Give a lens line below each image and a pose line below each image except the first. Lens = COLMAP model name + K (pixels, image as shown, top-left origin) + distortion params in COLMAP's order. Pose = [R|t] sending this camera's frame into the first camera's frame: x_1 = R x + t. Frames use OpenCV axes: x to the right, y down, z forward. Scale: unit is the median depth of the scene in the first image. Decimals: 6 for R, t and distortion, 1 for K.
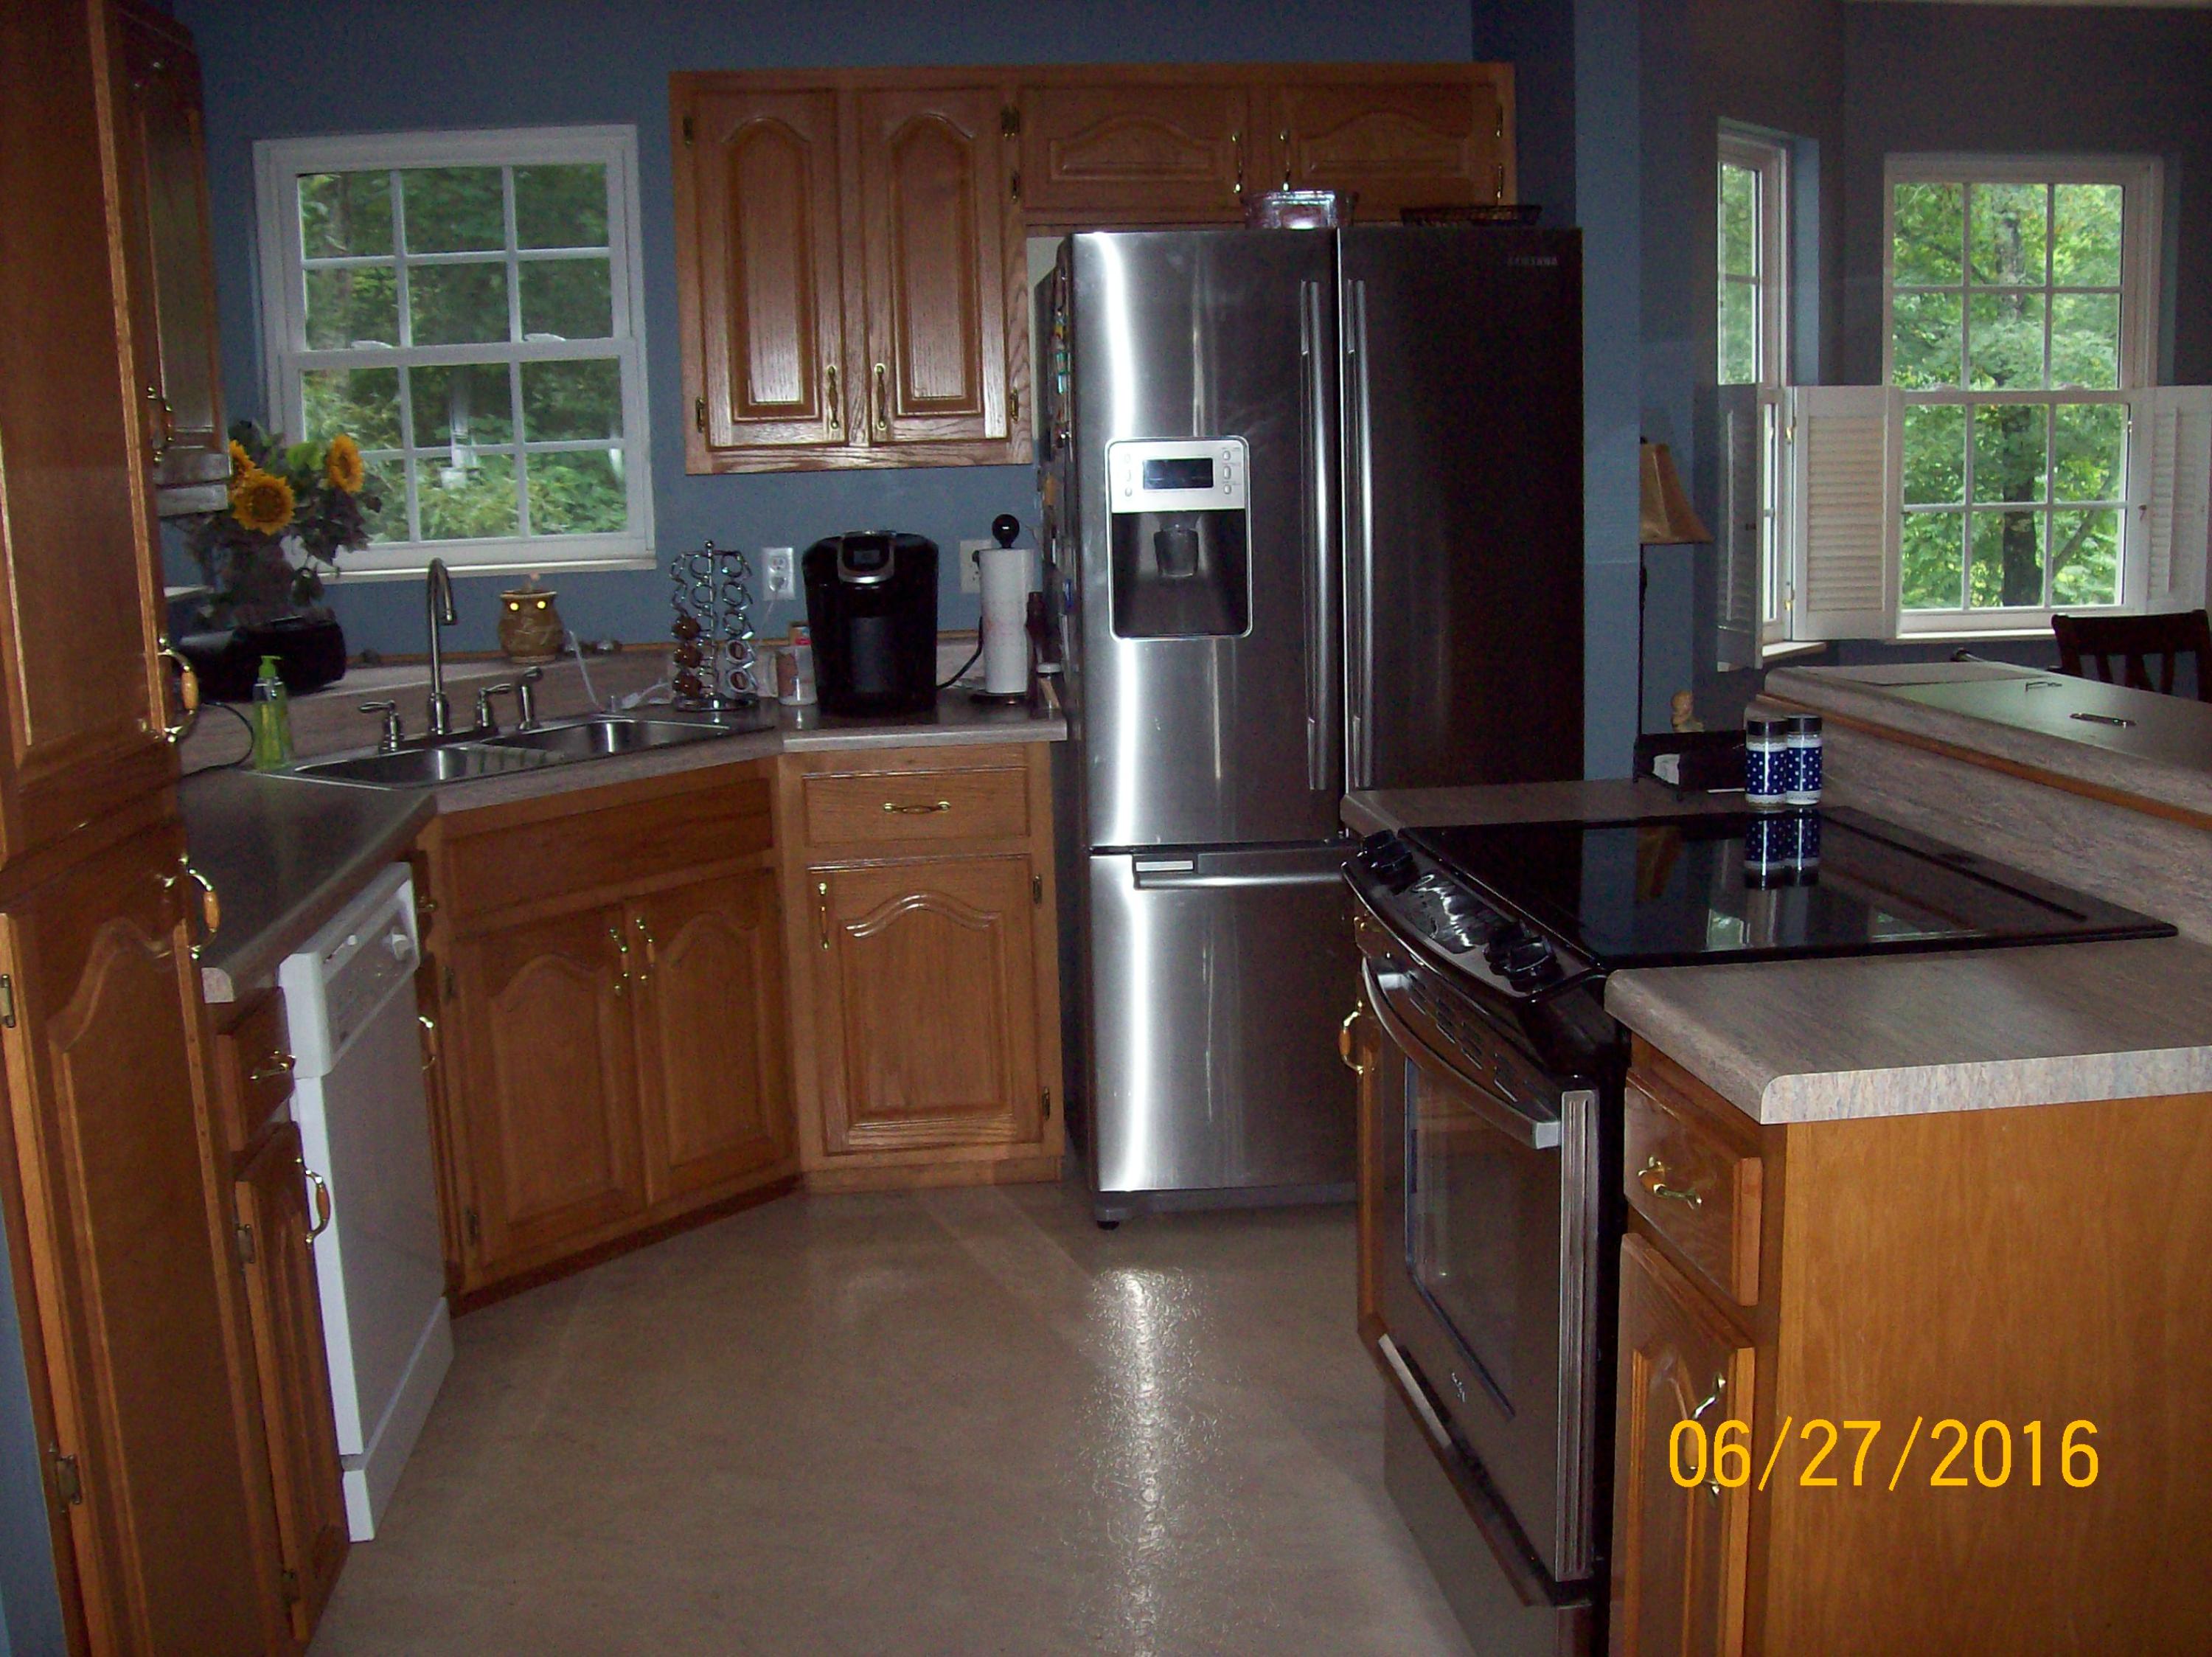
lens RADIAL K [[2295.9, 0, 1106.0], [0, 2295.9, 828.5], [0, 0, 1]] dist [-0.128676, 0.009668]
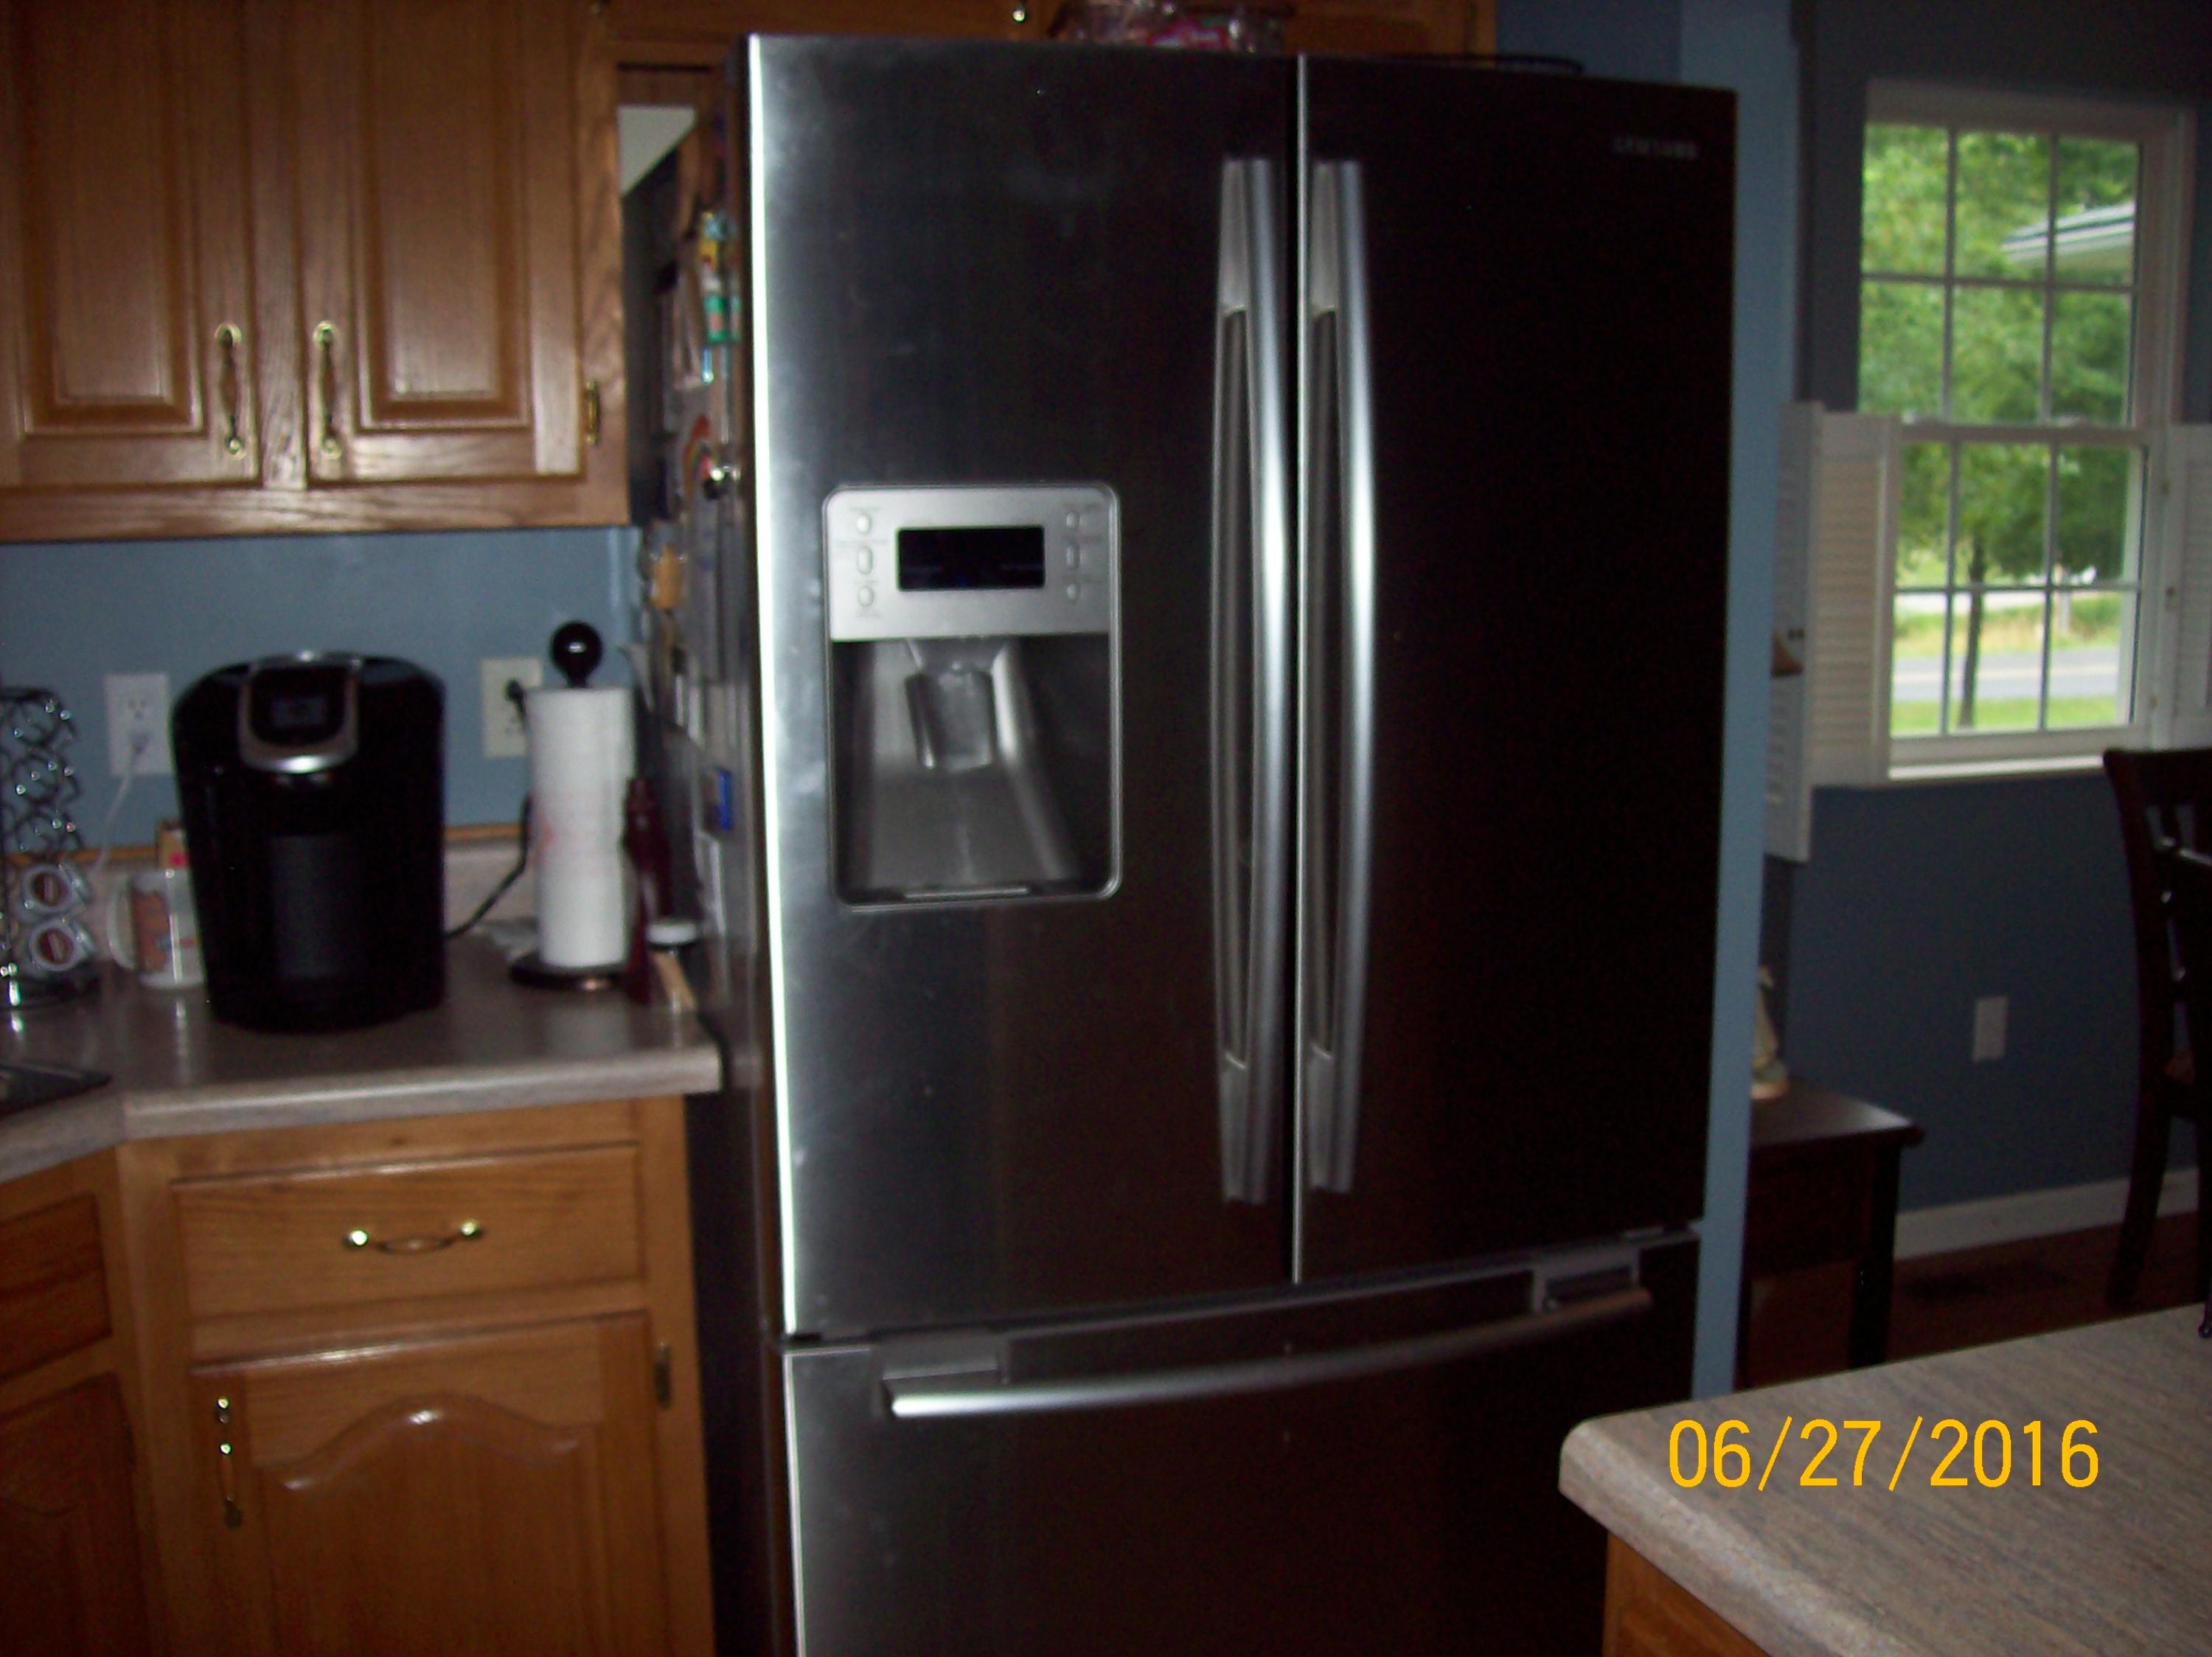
lens RADIAL K [[2295.9, 0, 1106.0], [0, 2295.9, 828.5], [0, 0, 1]] dist [-0.128676, 0.009668]
pose [[0.976864, -0.014194, 0.213390, -0.038192], [0.017208, 0.999777, -0.012275, -0.083571], [-0.213168, 0.015663, 0.976890, 0.479792]]
